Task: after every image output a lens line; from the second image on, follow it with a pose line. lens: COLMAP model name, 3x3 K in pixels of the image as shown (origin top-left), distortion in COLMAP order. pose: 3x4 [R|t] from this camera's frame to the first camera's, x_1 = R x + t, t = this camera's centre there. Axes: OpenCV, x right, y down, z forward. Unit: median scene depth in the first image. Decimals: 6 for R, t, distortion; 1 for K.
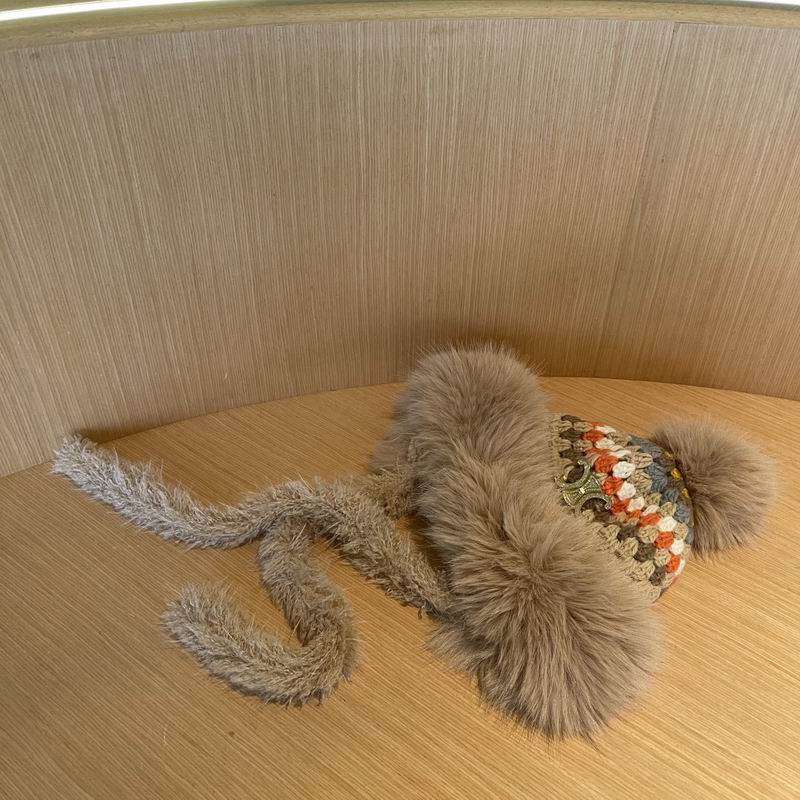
lens RADIAL K [[815.2, 0, 398.0], [0, 815.2, 404.5], [0, 0, 1]] dist [0.021924, 0.000000]
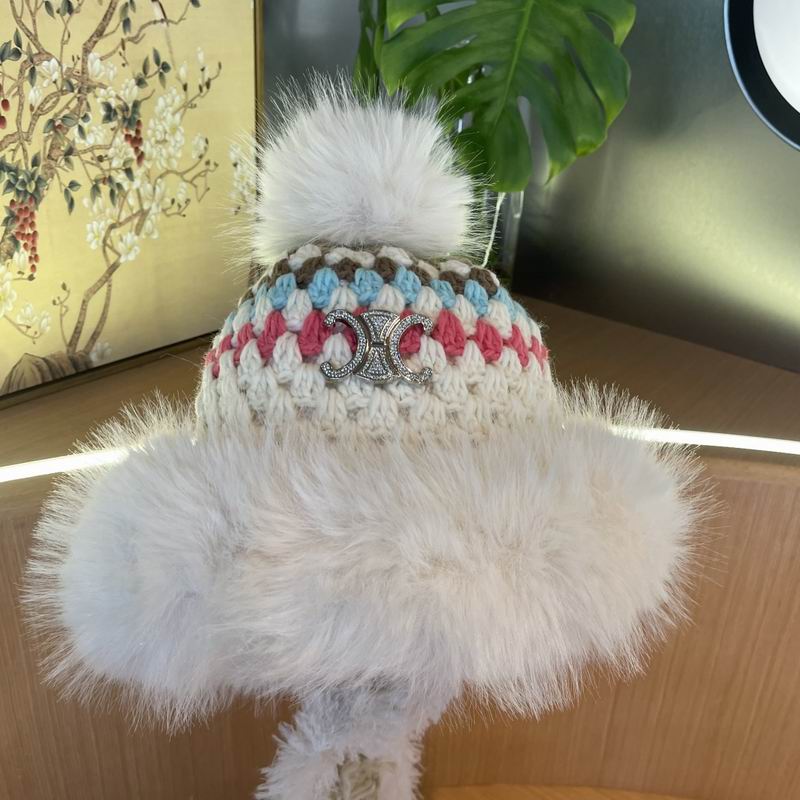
lens RADIAL K [[815.2, 0, 400.7], [0, 815.2, 403.9], [0, 0, 1]] dist [0.021924, 0.000000]
pose [[0.999512, 0.028026, 0.013766, -0.006163], [-0.023859, 0.969914, -0.242274, -0.275086], [-0.020142, 0.241828, 0.970110, 0.012216]]
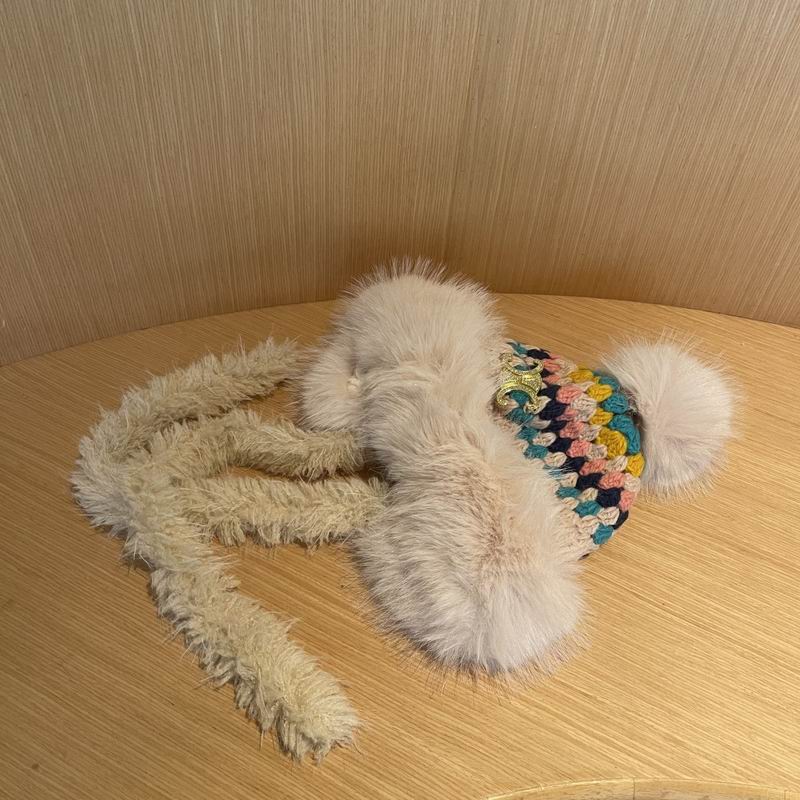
lens RADIAL K [[815.2, 0, 399.7], [0, 815.2, 405.0], [0, 0, 1]] dist [0.021924, 0.000000]
pose [[0.983796, -0.089573, 0.155313, 0.053205], [0.069524, 0.989069, 0.130037, -0.037949], [-0.165263, -0.117132, 0.979269, 0.126732]]
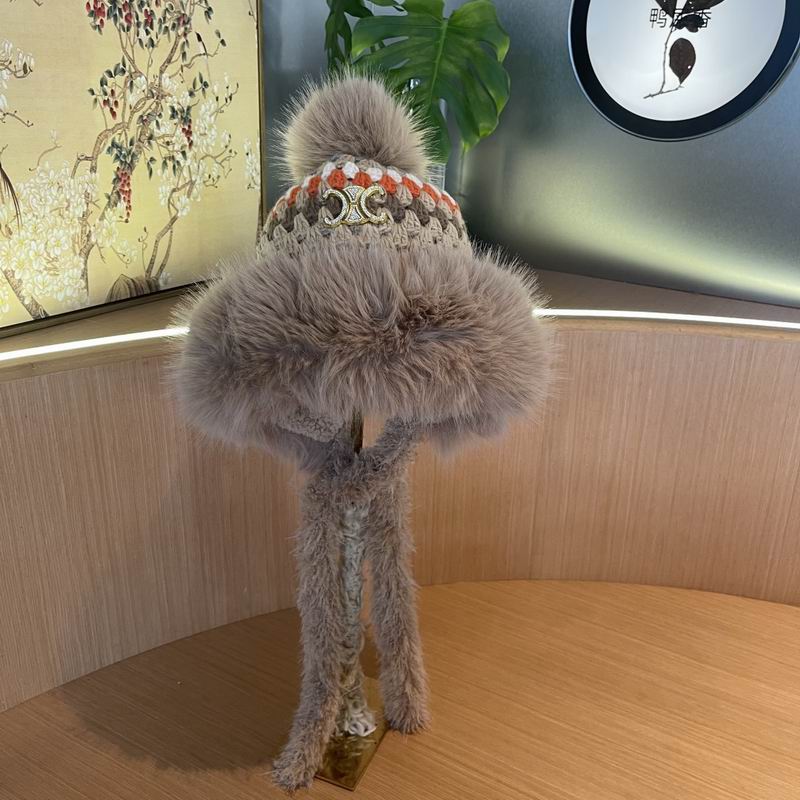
lens RADIAL K [[815.2, 0, 394.2], [0, 815.2, 401.2], [0, 0, 1]] dist [0.021924, 0.000000]
pose [[0.994188, -0.033466, 0.102328, -0.115806], [0.064681, 0.945475, -0.319206, 0.121715], [-0.086066, 0.323970, 0.942145, -0.348656]]
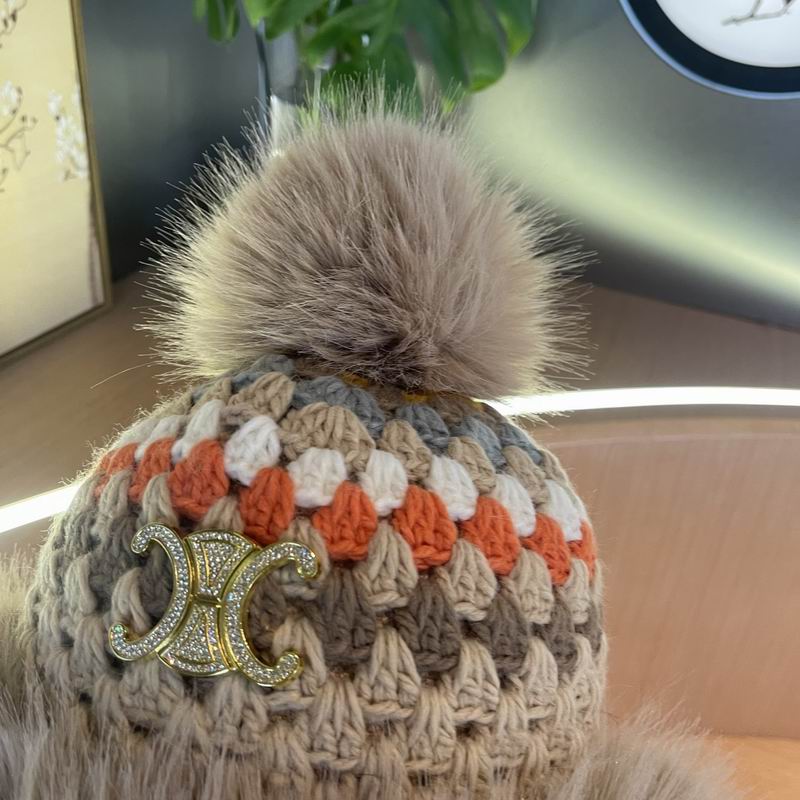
lens RADIAL K [[815.2, 0, 386.2], [0, 815.2, 396.6], [0, 0, 1]] dist [0.021924, 0.000000]
pose [[0.964901, -0.097077, 0.244012, -0.124984], [0.131654, 0.982786, -0.129611, -0.396899], [-0.227229, 0.157187, 0.961072, 0.134296]]
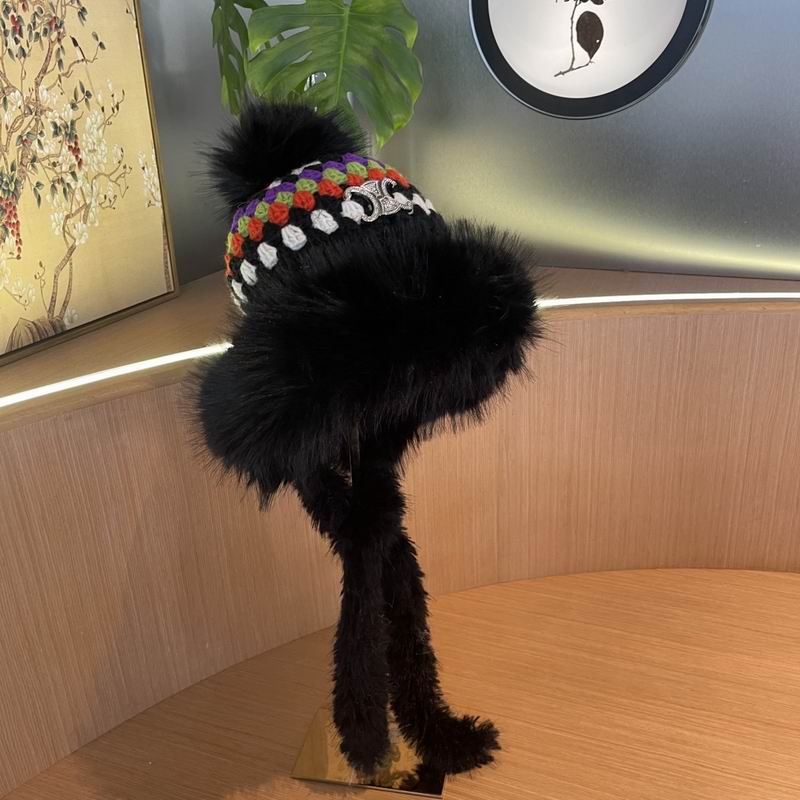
lens RADIAL K [[815.2, 0, 401.8], [0, 815.2, 411.4], [0, 0, 1]] dist [0.021924, 0.000000]
pose [[0.959706, -0.158014, 0.232371, -0.185229], [0.220994, 0.935173, -0.276789, 0.041435], [-0.173571, 0.316989, 0.932411, -0.268894]]
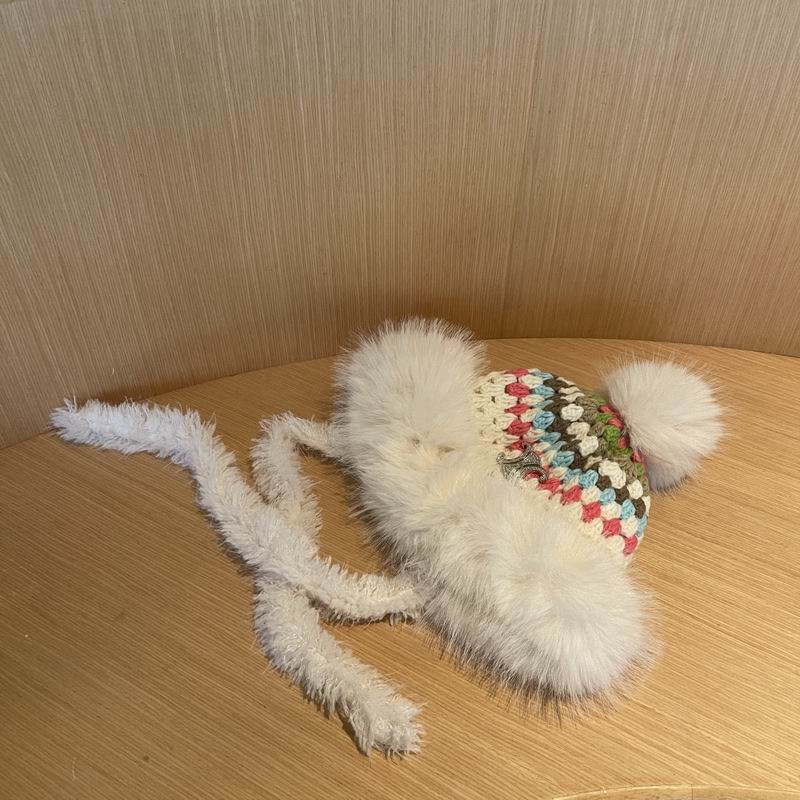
lens RADIAL K [[815.2, 0, 397.8], [0, 815.2, 404.7], [0, 0, 1]] dist [0.021924, 0.000000]
pose [[0.992204, -0.091310, 0.084812, 0.033594], [0.086514, 0.994525, 0.058615, -0.027357], [-0.089700, -0.050820, 0.994671, 0.041788]]
